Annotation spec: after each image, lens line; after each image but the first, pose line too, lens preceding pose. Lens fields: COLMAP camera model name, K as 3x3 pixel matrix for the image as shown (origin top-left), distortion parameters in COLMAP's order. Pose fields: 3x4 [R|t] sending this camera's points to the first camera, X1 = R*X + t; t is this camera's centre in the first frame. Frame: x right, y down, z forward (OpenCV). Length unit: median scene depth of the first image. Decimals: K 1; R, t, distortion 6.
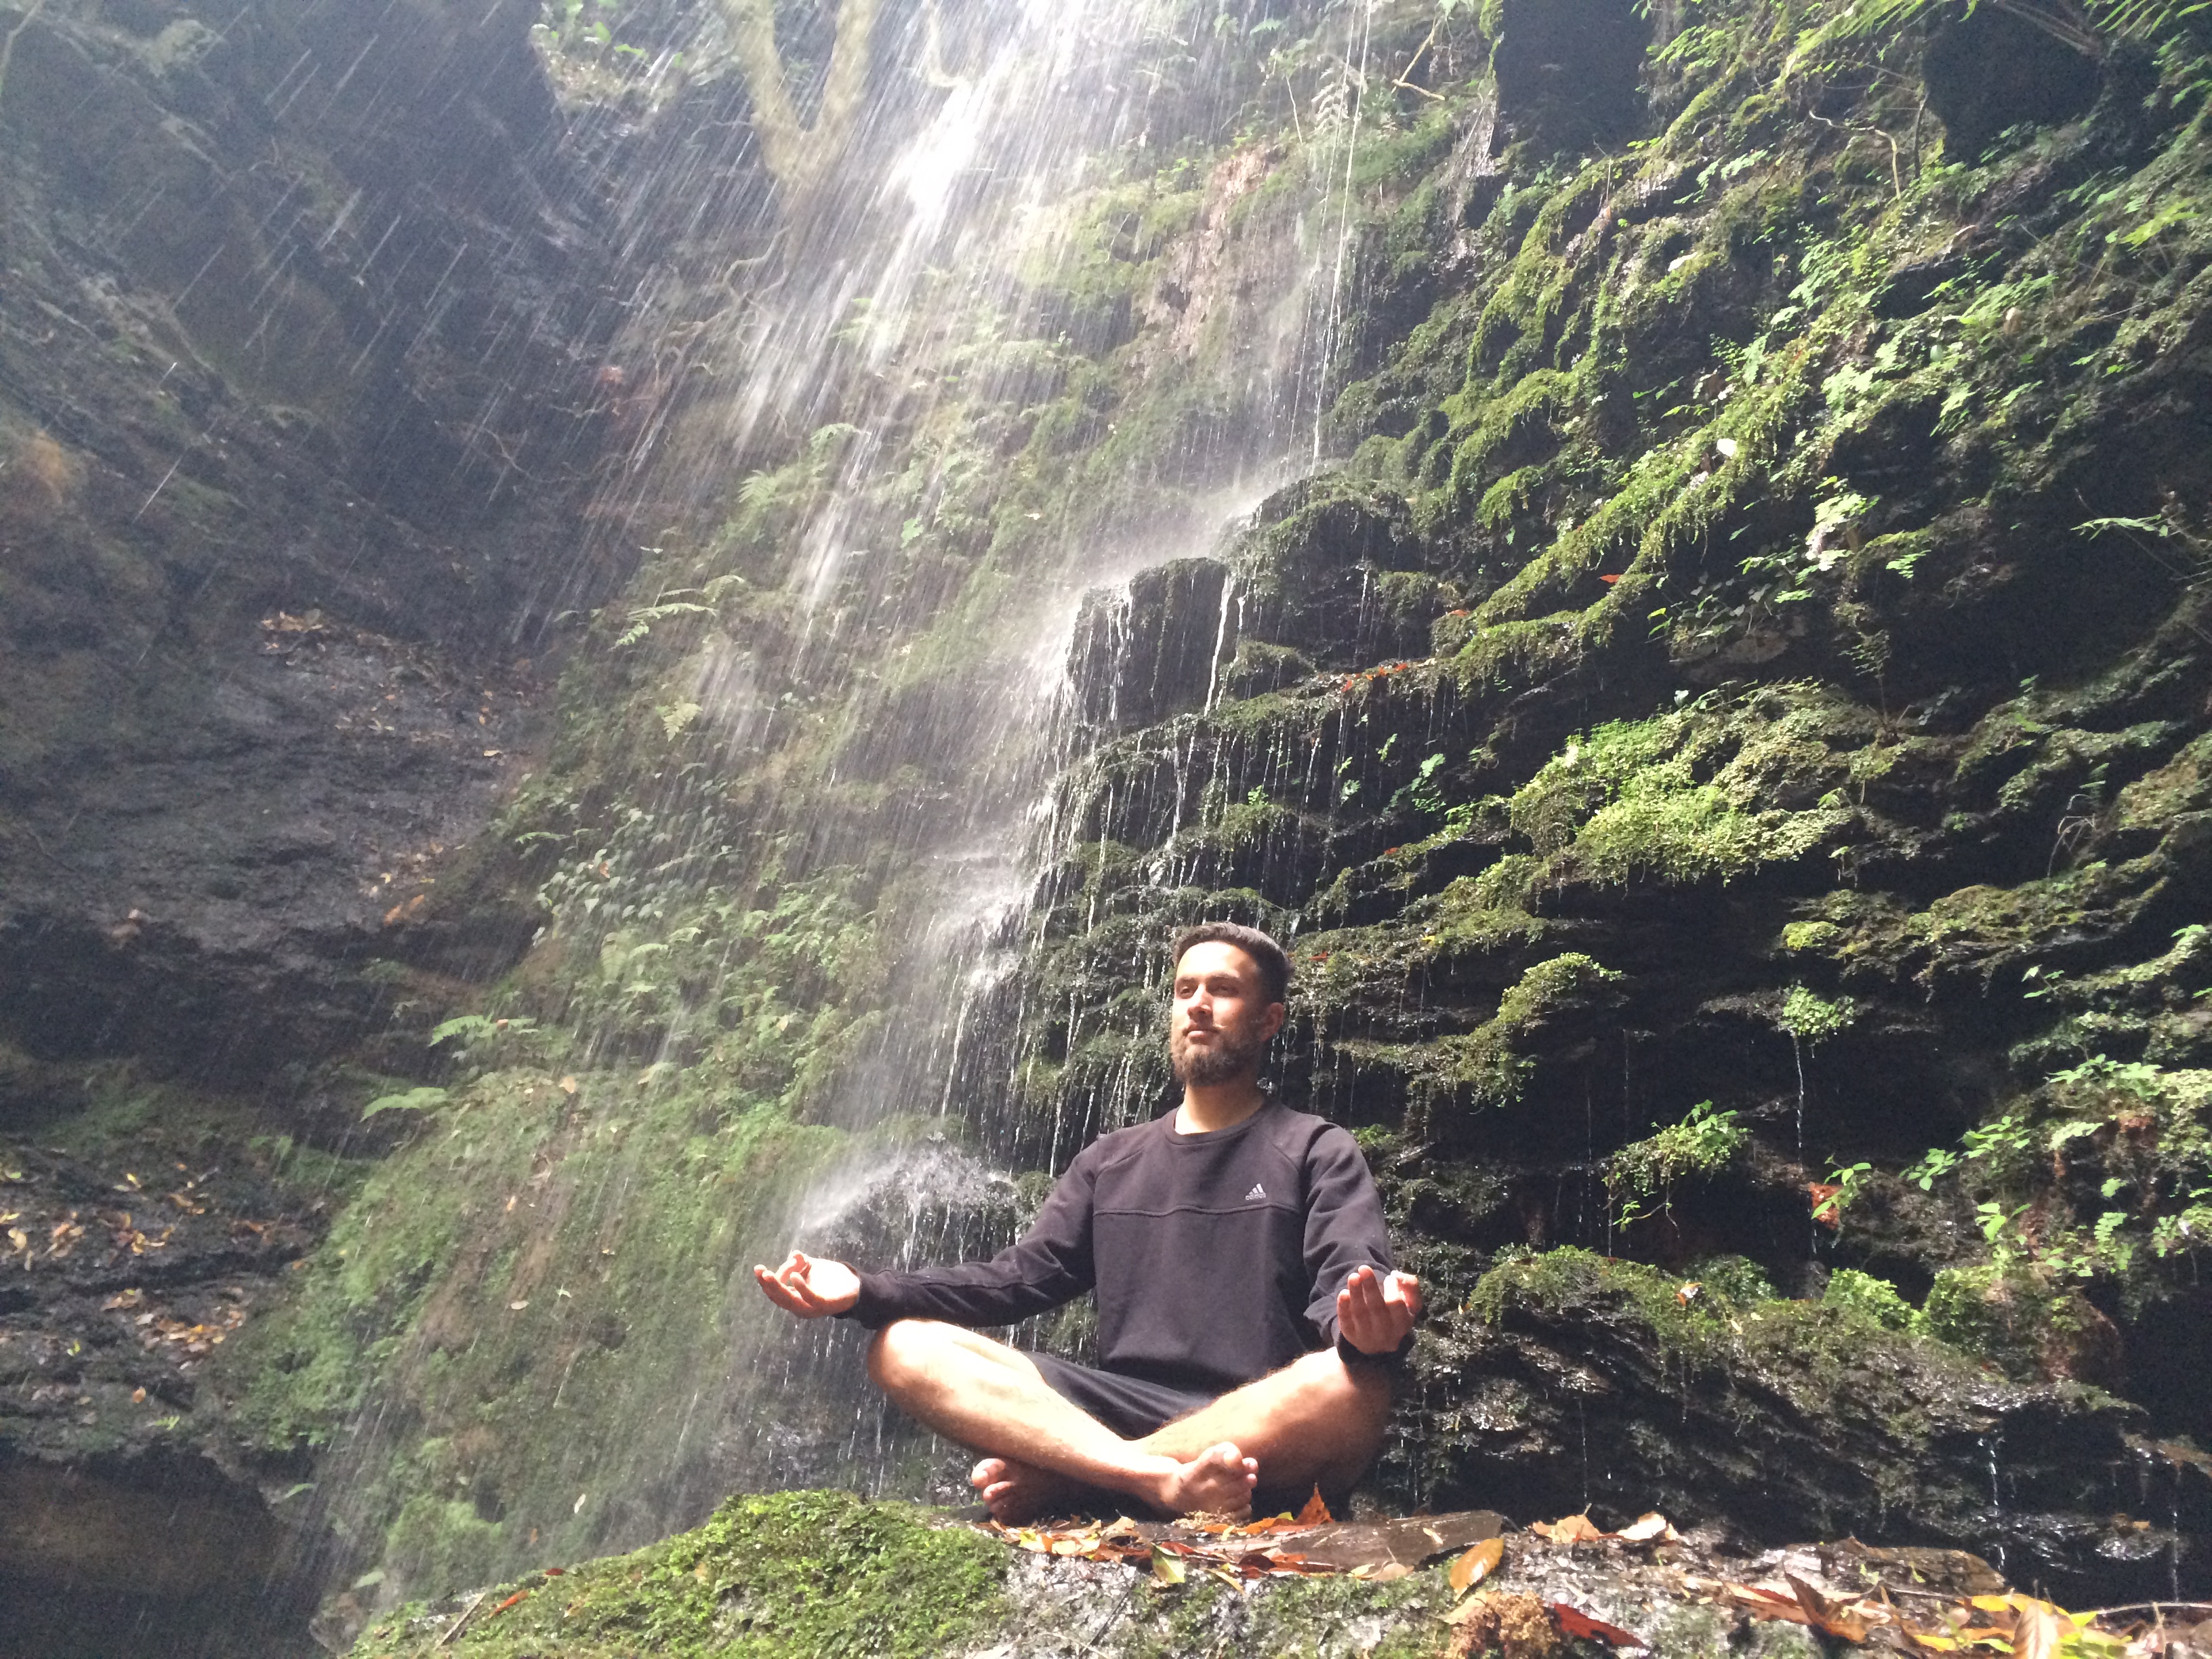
lens RADIAL K [[1880.2, 0, 1124.8], [0, 1880.2, 830.8], [0, 0, 1]] dist [0.062739, -0.078657]
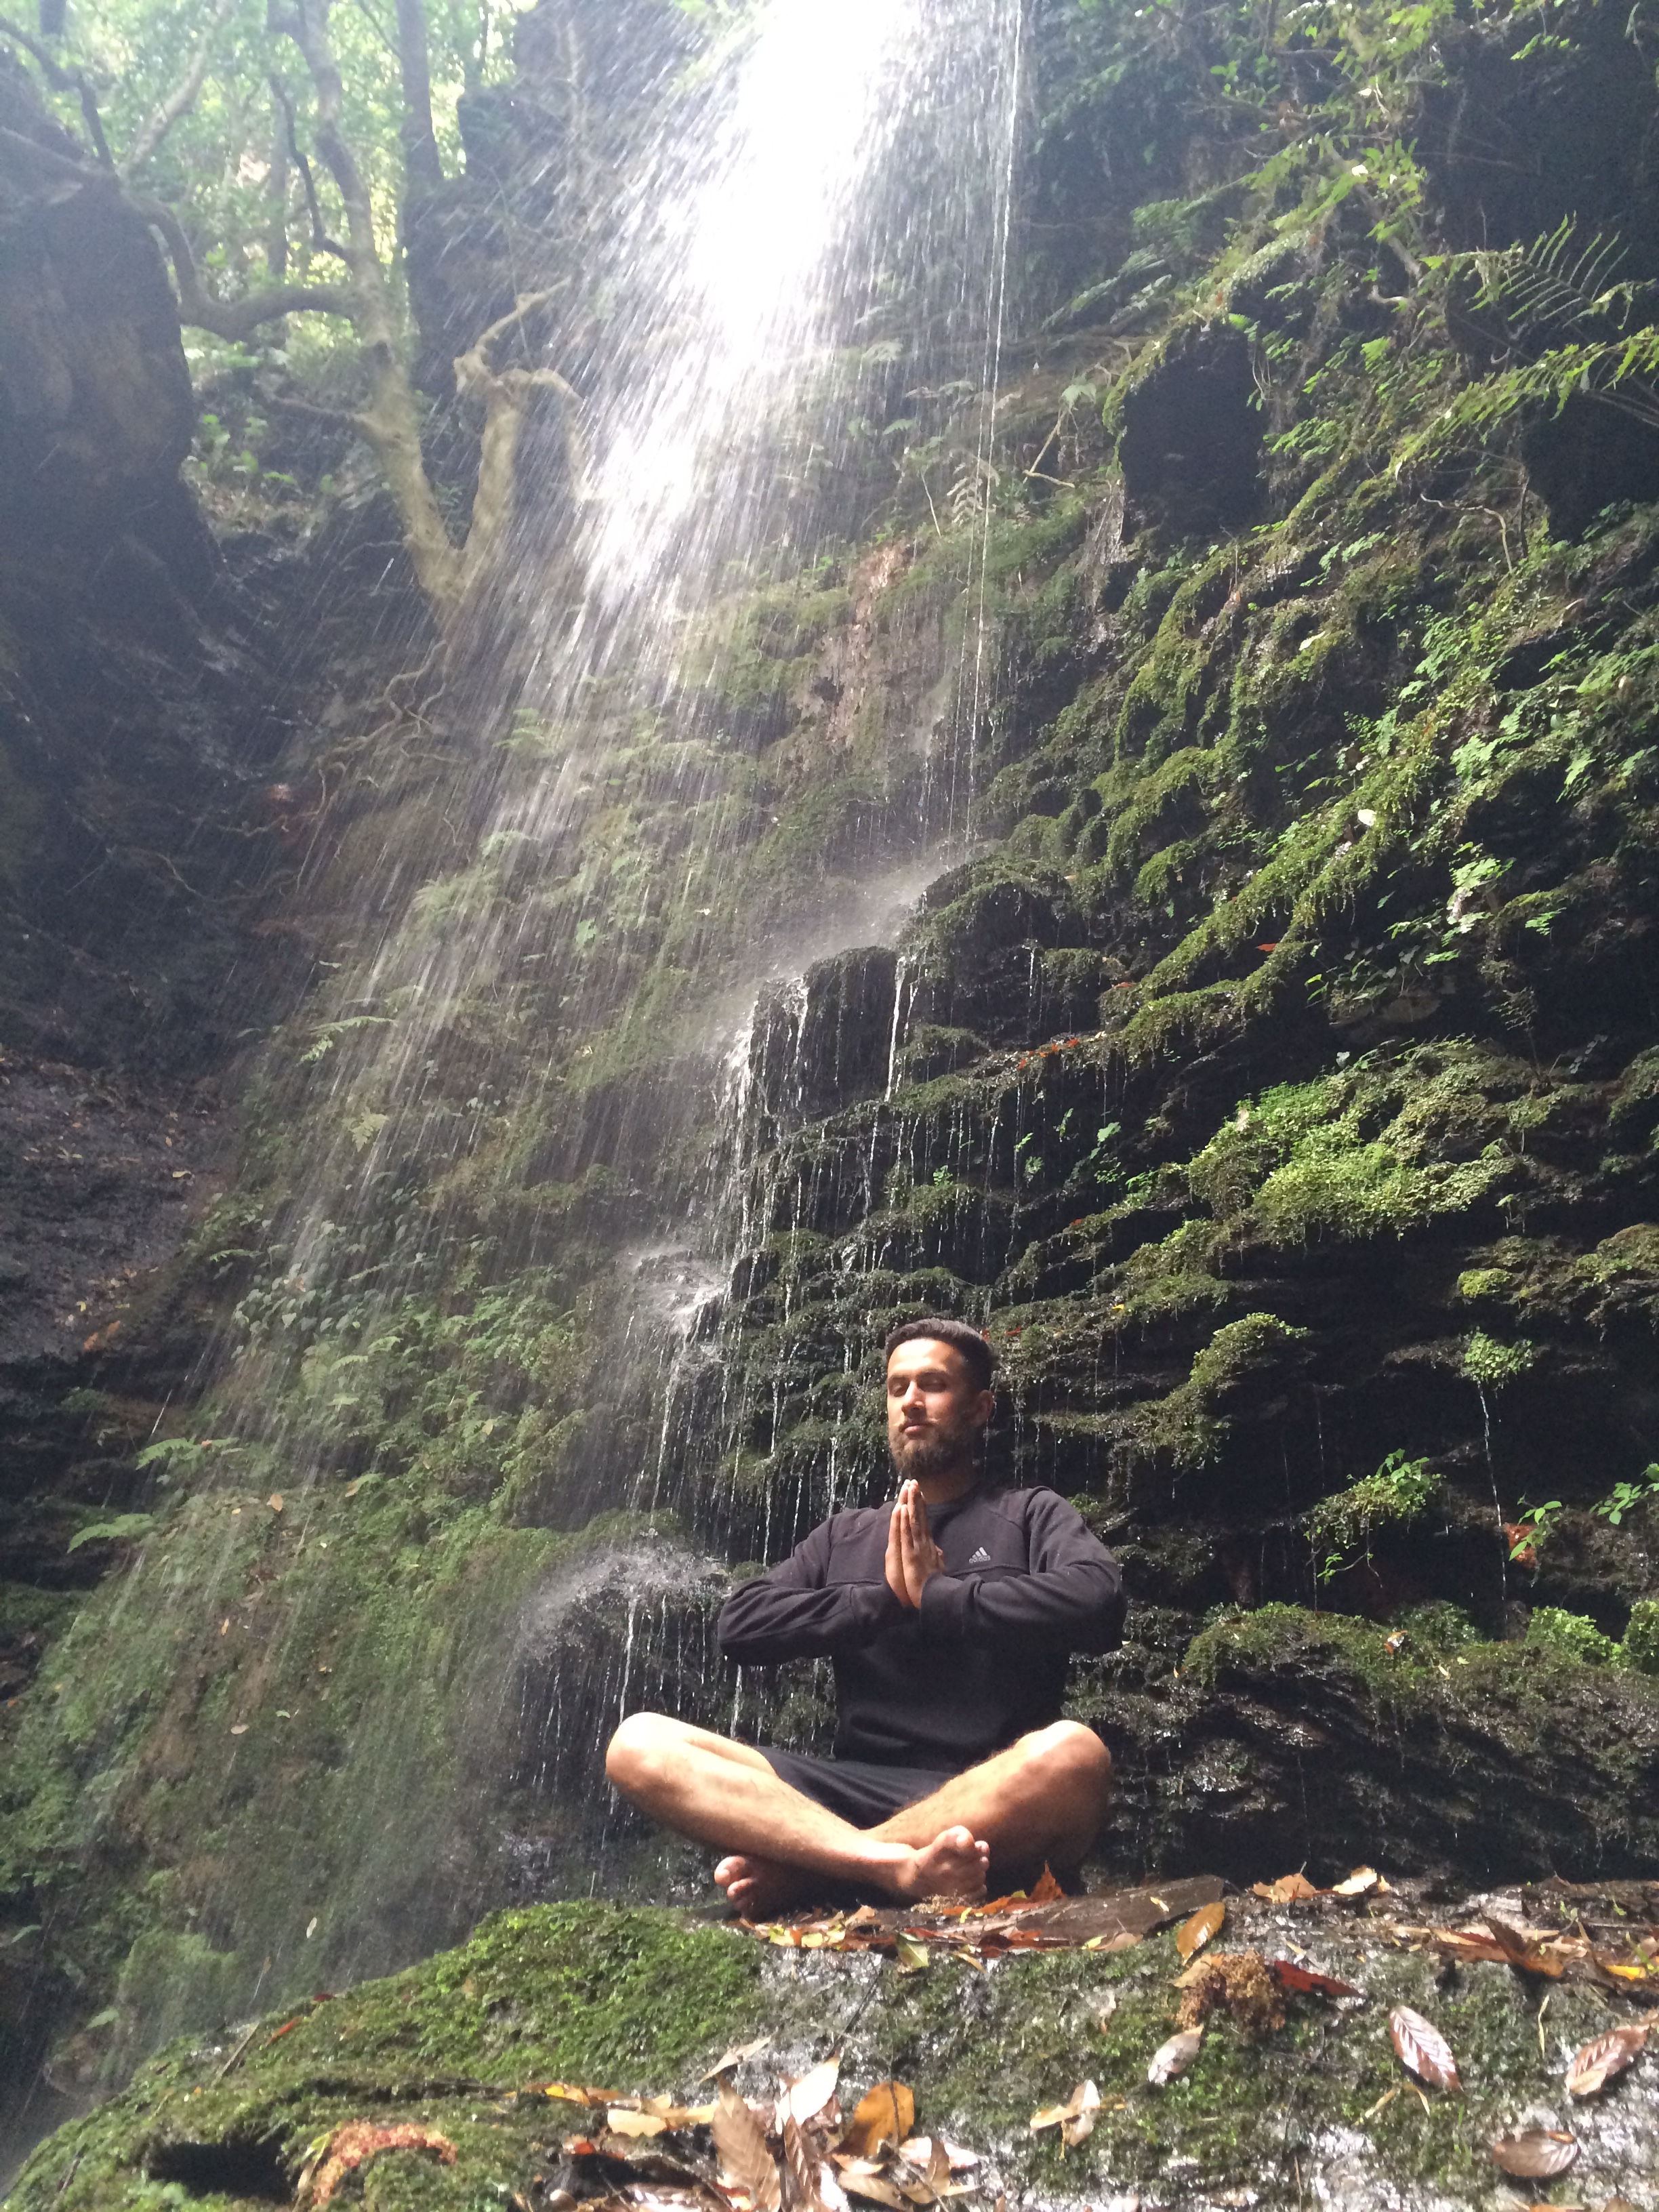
lens RADIAL K [[1880.2, 0, 830.5], [0, 1880.2, 1106.1], [0, 0, 1]] dist [0.062739, -0.078657]
pose [[0.997768, -0.065266, 0.014093, -0.002368], [0.065885, 0.996617, -0.049129, -0.011712], [-0.010839, 0.049948, 0.998693, -0.028893]]
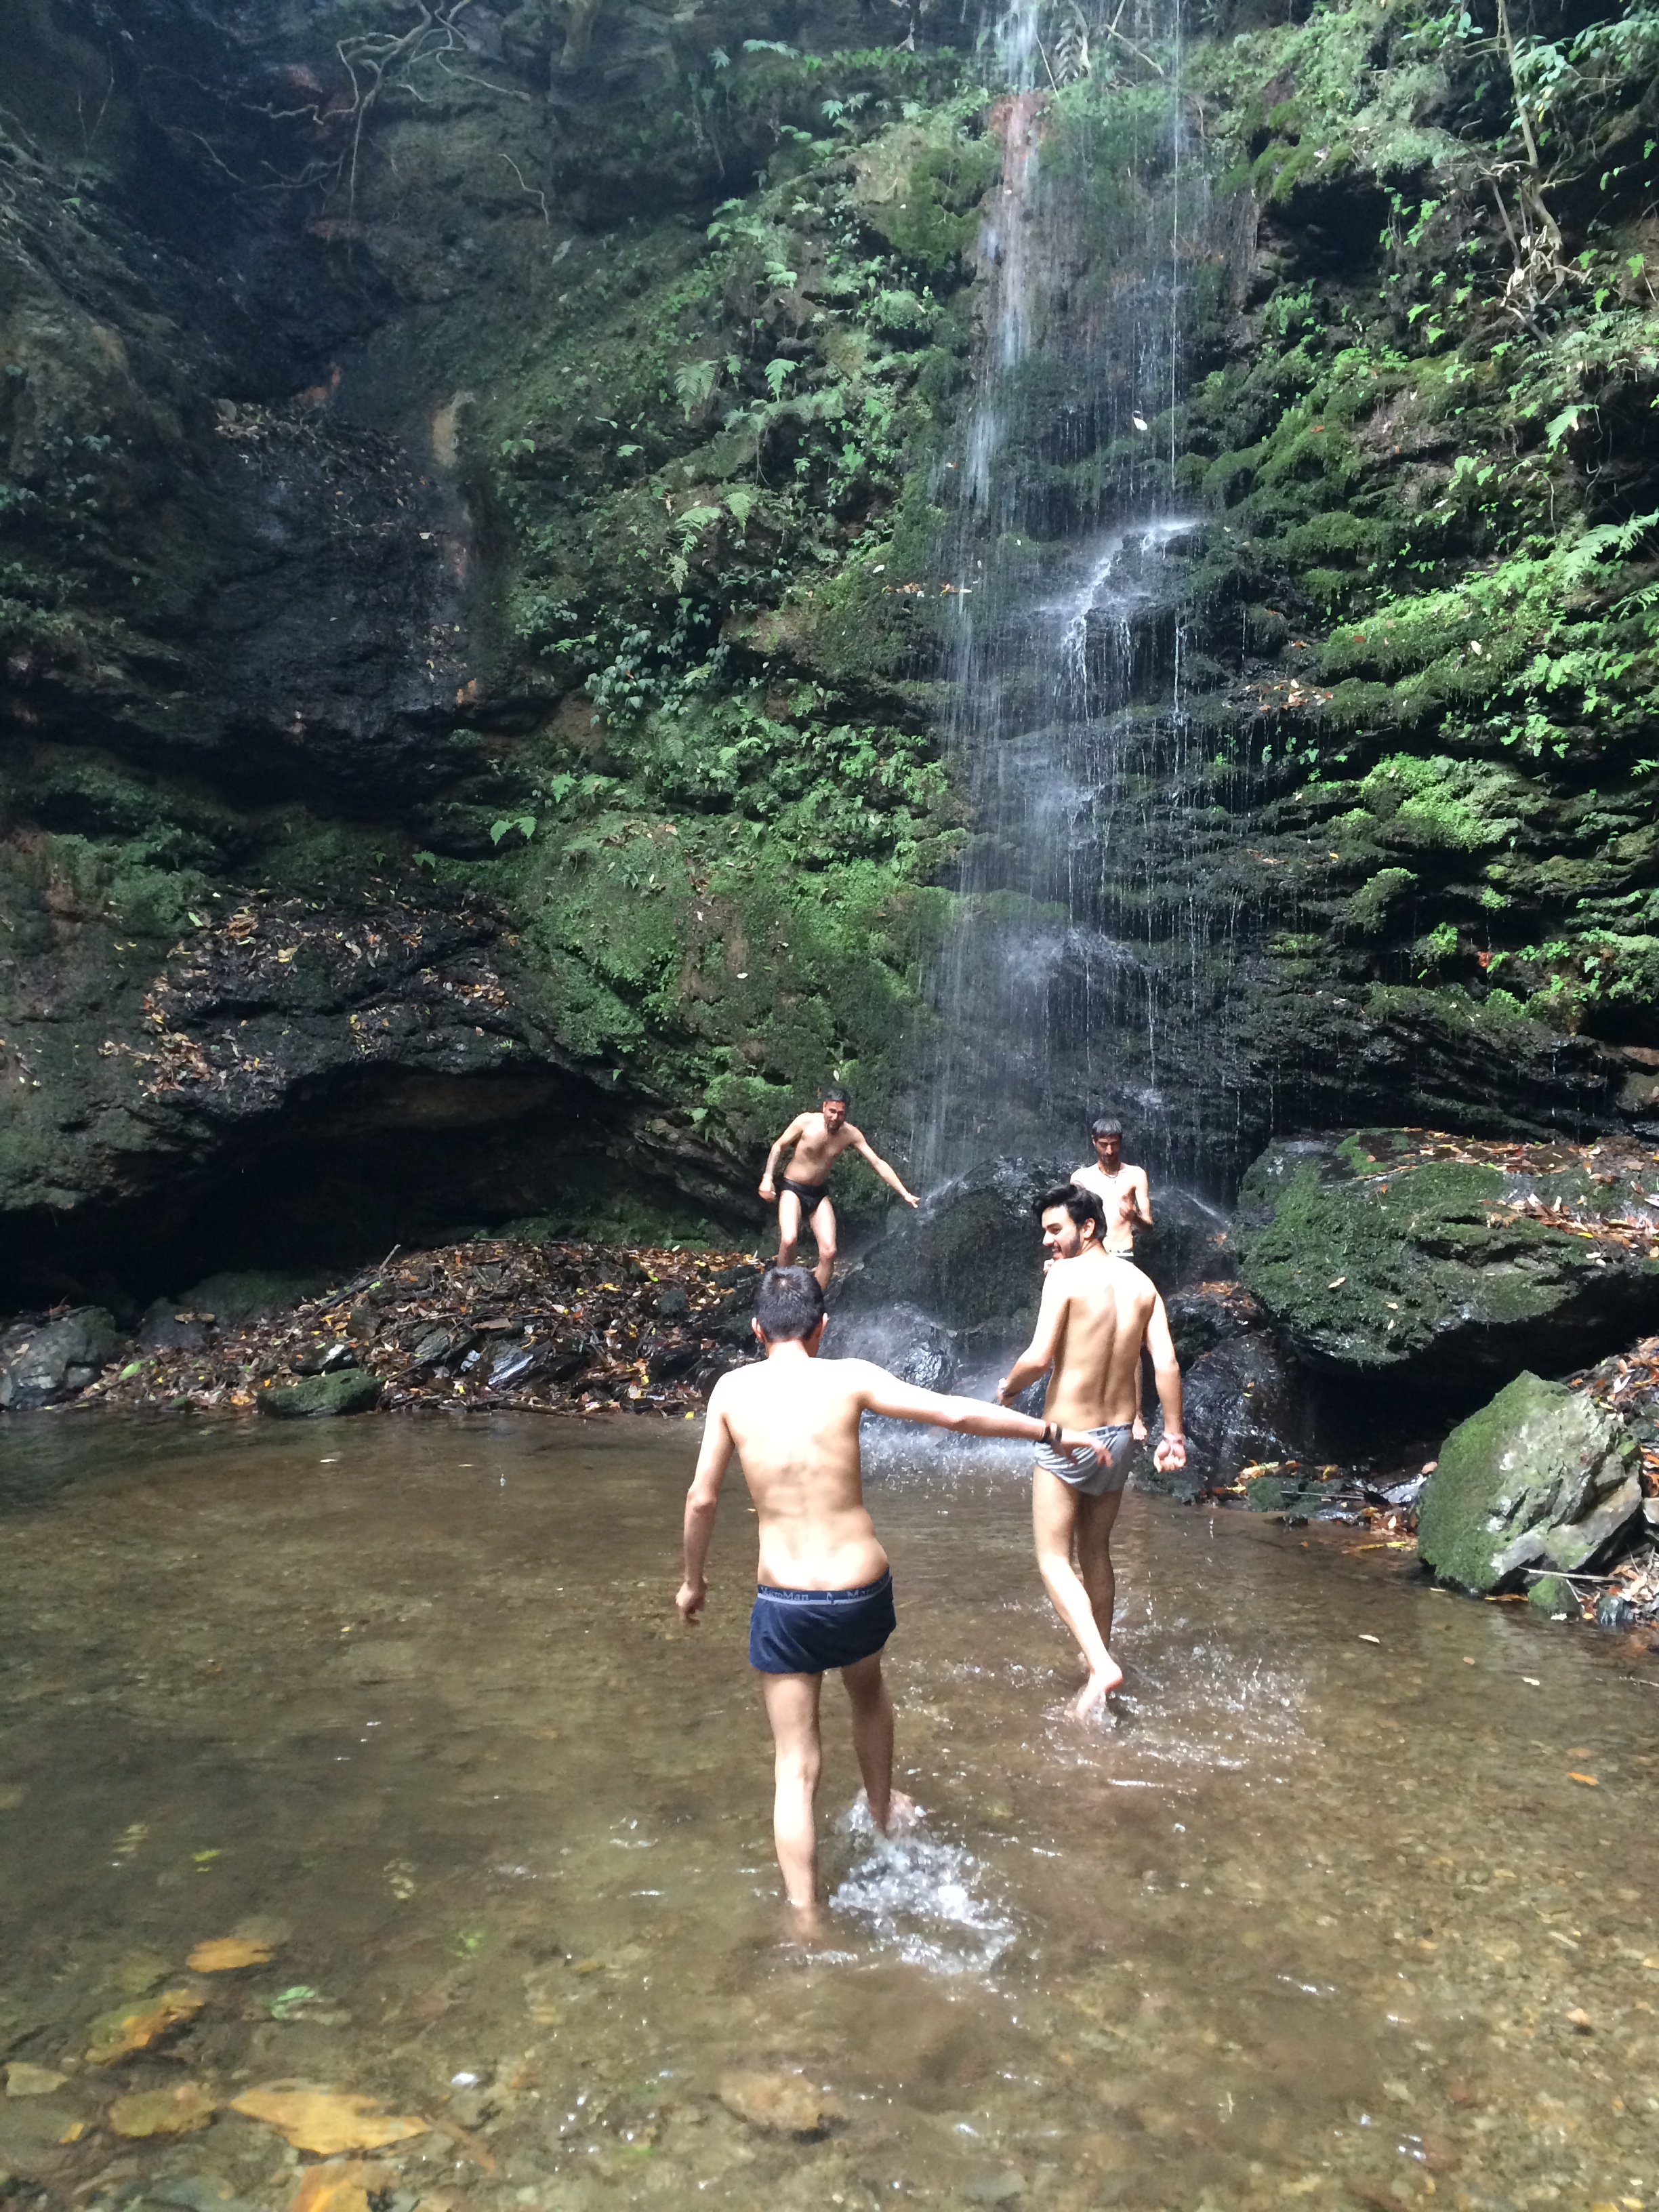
lens RADIAL K [[1880.2, 0, 824.3], [0, 1880.2, 1115.1], [0, 0, 1]] dist [0.062739, -0.078657]
pose [[0.958680, -0.132473, 0.251759, -1.119766], [-0.005373, 0.876374, 0.481601, -0.813622], [-0.284434, -0.463054, 0.839451, -1.012661]]
